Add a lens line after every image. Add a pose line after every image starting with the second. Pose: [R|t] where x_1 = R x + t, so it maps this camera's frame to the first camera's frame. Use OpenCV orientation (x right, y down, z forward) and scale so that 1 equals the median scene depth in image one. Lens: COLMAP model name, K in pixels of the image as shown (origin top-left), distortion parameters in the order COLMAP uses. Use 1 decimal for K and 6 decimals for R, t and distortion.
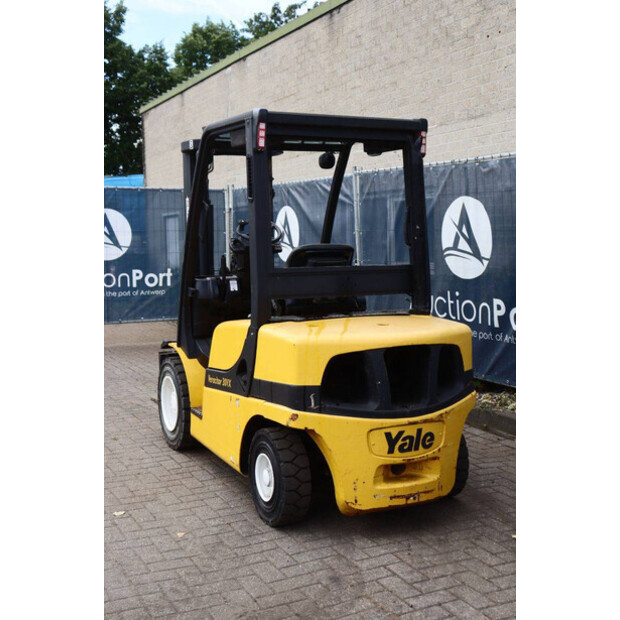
lens RADIAL K [[807.4, 0, 309.4], [0, 807.4, 308.9], [0, 0, 1]] dist [0.044100, 0.000000]
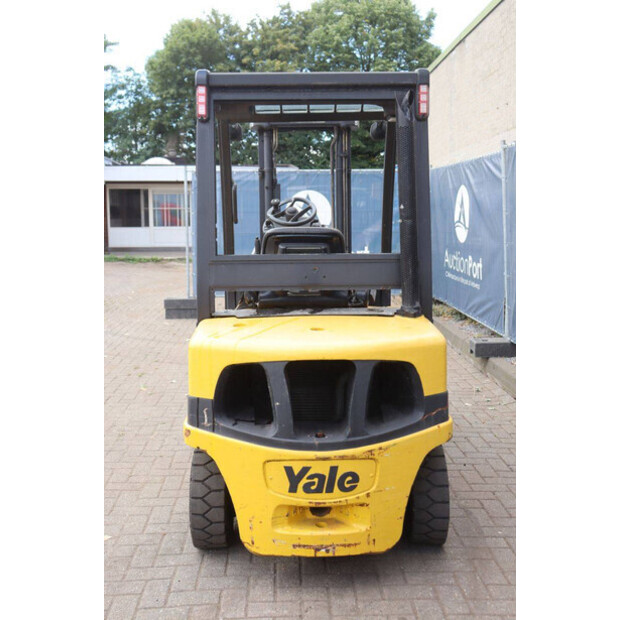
lens RADIAL K [[694.1, 0, 310.4], [0, 694.1, 310.0], [0, 0, 1]] dist [0.001080, 0.000000]
pose [[0.913051, 0.054863, -0.404139, 0.374442], [-0.035995, 0.997884, 0.054145, -0.038012], [0.406255, -0.034890, 0.913094, 0.378254]]
